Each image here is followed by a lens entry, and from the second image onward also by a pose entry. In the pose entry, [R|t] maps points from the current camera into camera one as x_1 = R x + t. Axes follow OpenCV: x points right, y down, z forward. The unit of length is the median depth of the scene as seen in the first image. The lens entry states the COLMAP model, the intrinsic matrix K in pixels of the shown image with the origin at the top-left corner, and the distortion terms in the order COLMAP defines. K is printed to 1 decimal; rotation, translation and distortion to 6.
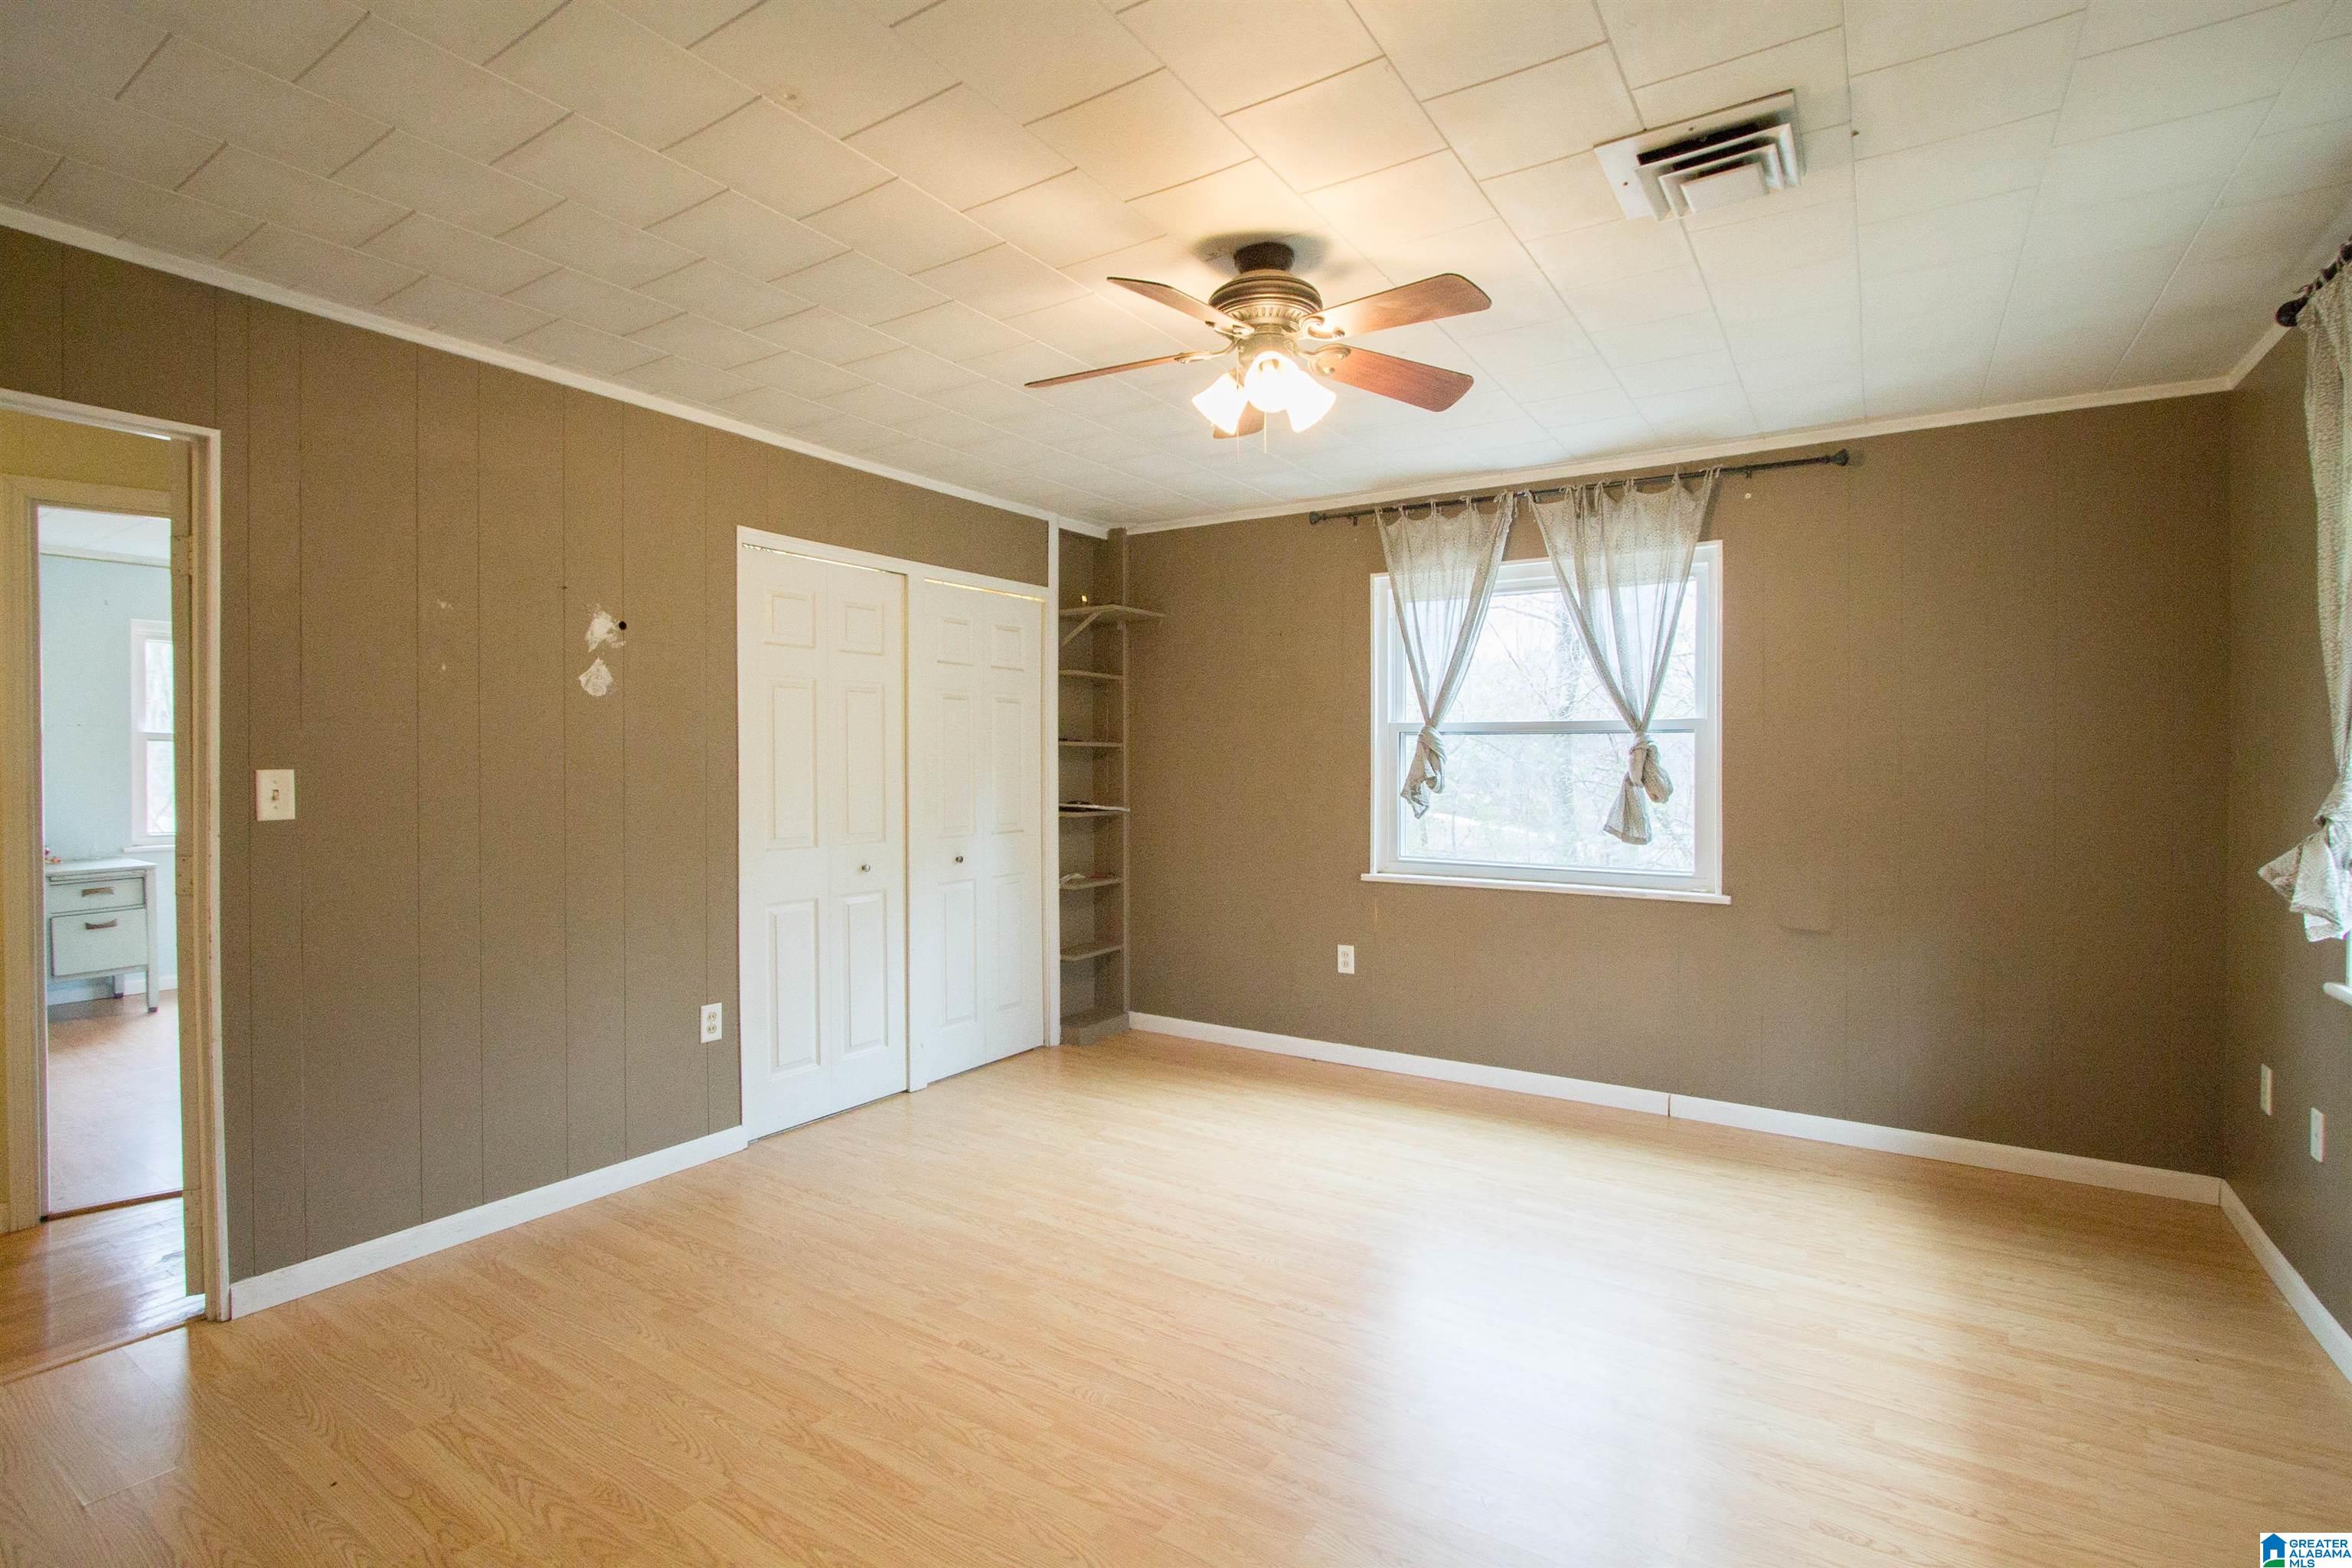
lens RADIAL K [[1091.5, 0, 1175.0], [0, 1091.5, 772.8], [0, 0, 1]] dist [-0.023487, 0.005329]
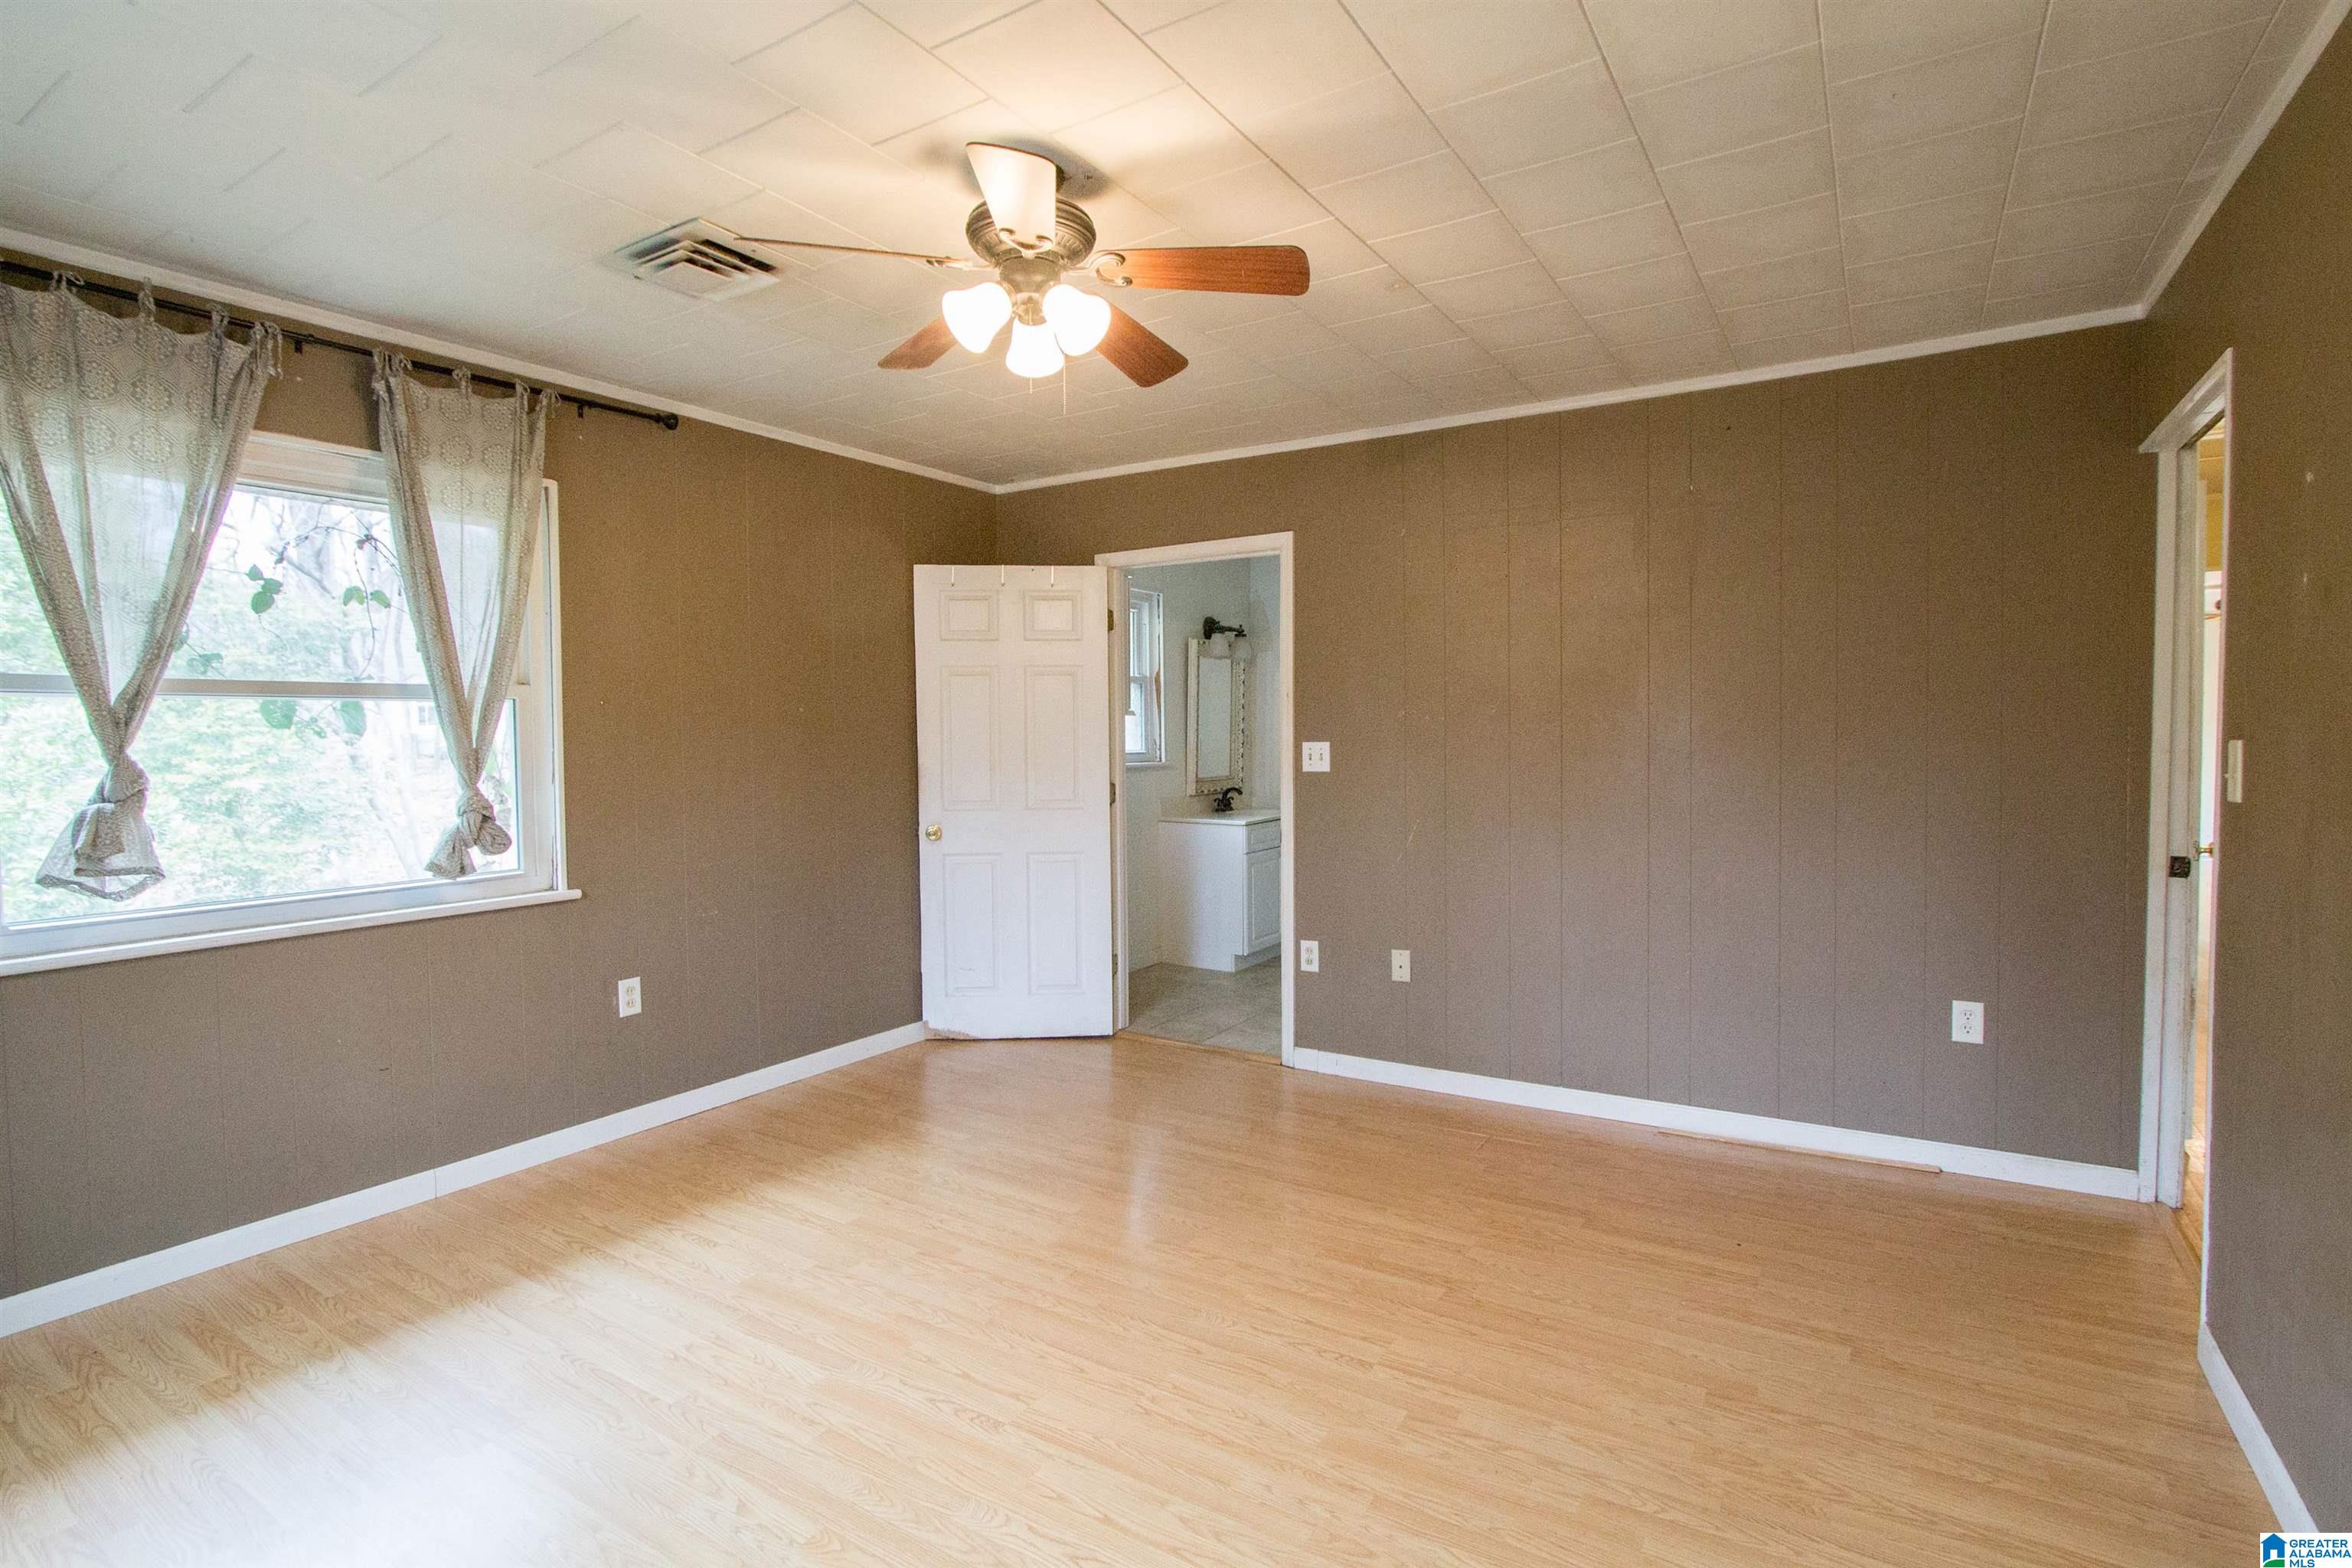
lens RADIAL K [[1091.5, 0, 1184.0], [0, 1091.5, 772.3], [0, 0, 1]] dist [-0.023487, 0.005329]
pose [[-0.999784, 0.006869, -0.019624, -0.021136], [0.005682, 0.998187, 0.059928, -0.030451], [0.020000, 0.059804, -0.998010, 1.639553]]
